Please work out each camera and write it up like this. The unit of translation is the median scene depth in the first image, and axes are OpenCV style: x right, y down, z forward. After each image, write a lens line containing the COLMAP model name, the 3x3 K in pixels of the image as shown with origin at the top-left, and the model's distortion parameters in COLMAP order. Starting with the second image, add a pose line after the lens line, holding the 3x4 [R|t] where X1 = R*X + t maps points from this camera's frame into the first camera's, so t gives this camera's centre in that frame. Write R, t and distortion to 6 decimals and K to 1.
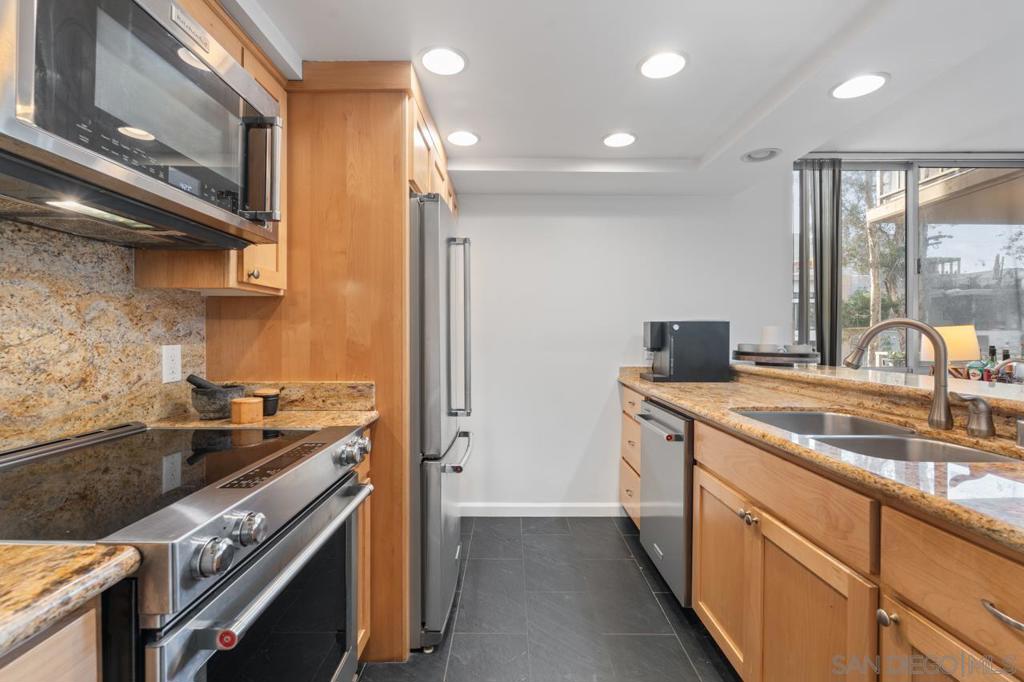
lens RADIAL K [[459.7, 0, 514.3], [0, 459.7, 336.1], [0, 0, 1]] dist [-0.009963, 0.000244]
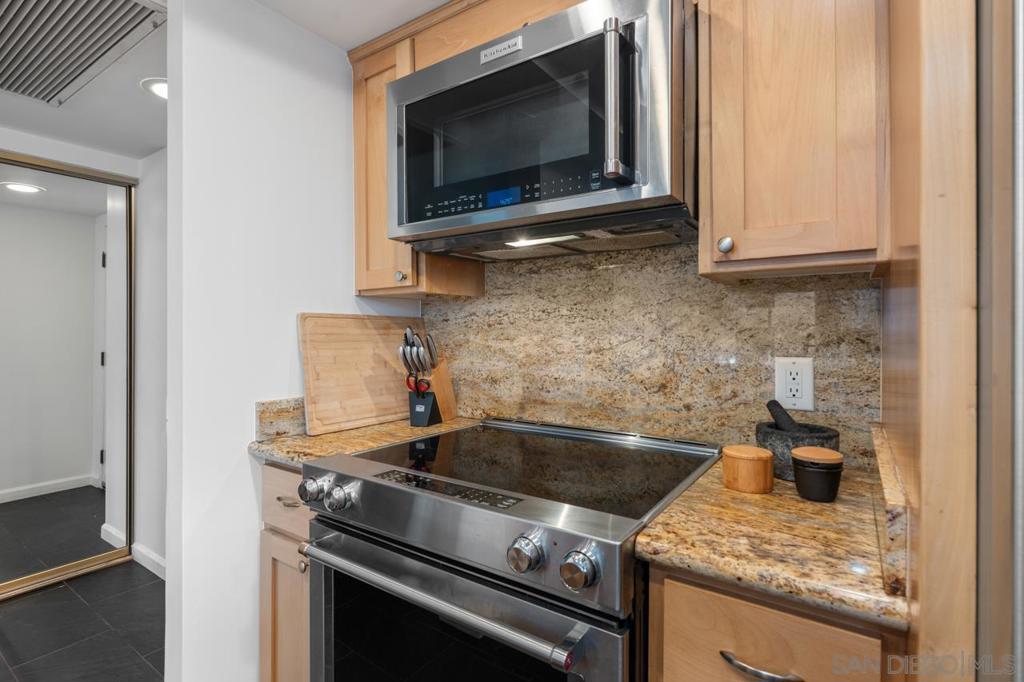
lens RADIAL K [[498.7, 0, 510.0], [0, 498.7, 334.7], [0, 0, 1]] dist [0.000438, 0.000001]
pose [[-0.574833, -0.000113, -0.818271, 0.175217], [-0.004186, 0.999987, 0.002802, -0.019866], [0.818260, 0.005035, -0.574826, 1.388031]]
